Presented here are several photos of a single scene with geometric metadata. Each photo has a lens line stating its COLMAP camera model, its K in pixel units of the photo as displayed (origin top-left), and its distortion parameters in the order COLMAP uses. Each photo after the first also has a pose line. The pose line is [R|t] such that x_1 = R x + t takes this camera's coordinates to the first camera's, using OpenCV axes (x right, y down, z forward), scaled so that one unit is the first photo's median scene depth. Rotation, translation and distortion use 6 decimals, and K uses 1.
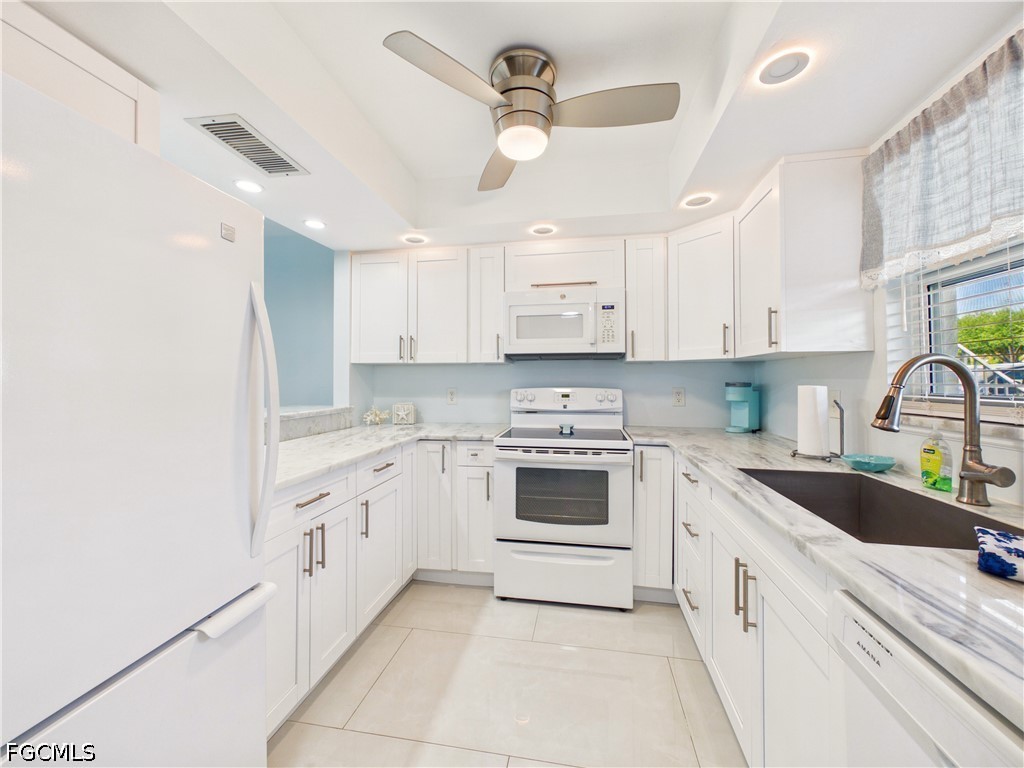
lens RADIAL K [[419.0, 0, 518.1], [0, 419.0, 381.3], [0, 0, 1]] dist [0.000373, -0.000094]
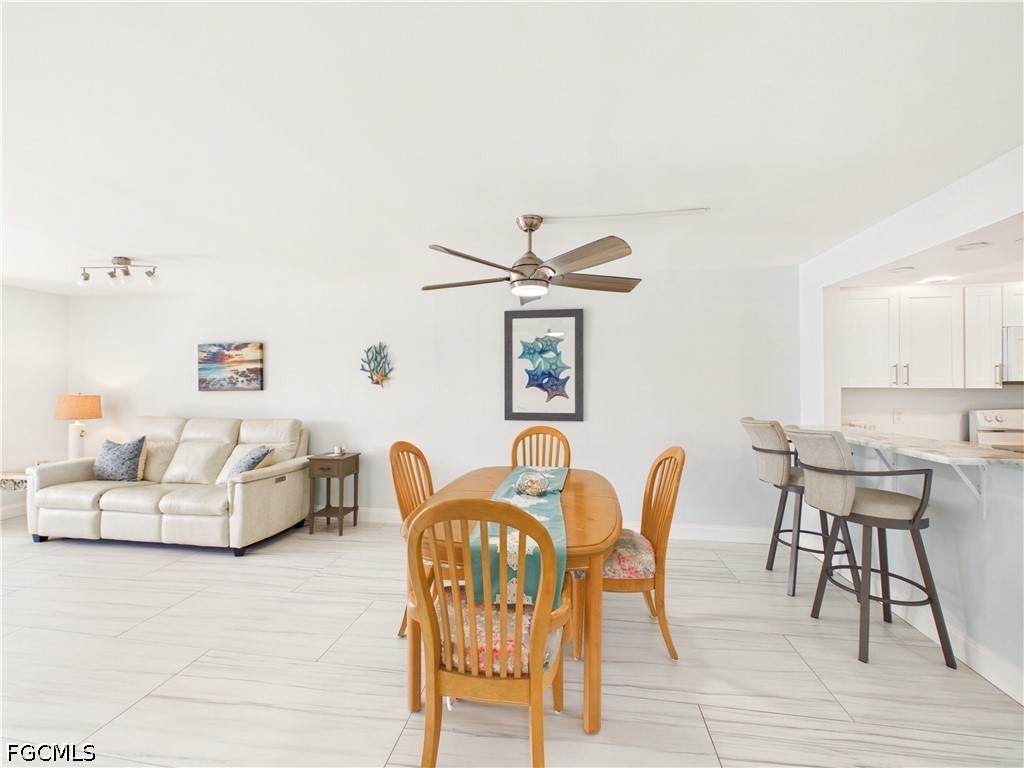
lens RADIAL K [[415.9, 0, 512.0], [0, 415.9, 384.0], [0, 0, 1]] dist [0.001939, 0.000074]
pose [[0.999861, 0.000604, 0.016640, -1.637378], [-0.000617, 1.000000, 0.000774, -0.067397], [-0.016640, -0.000784, 0.999861, -0.127049]]
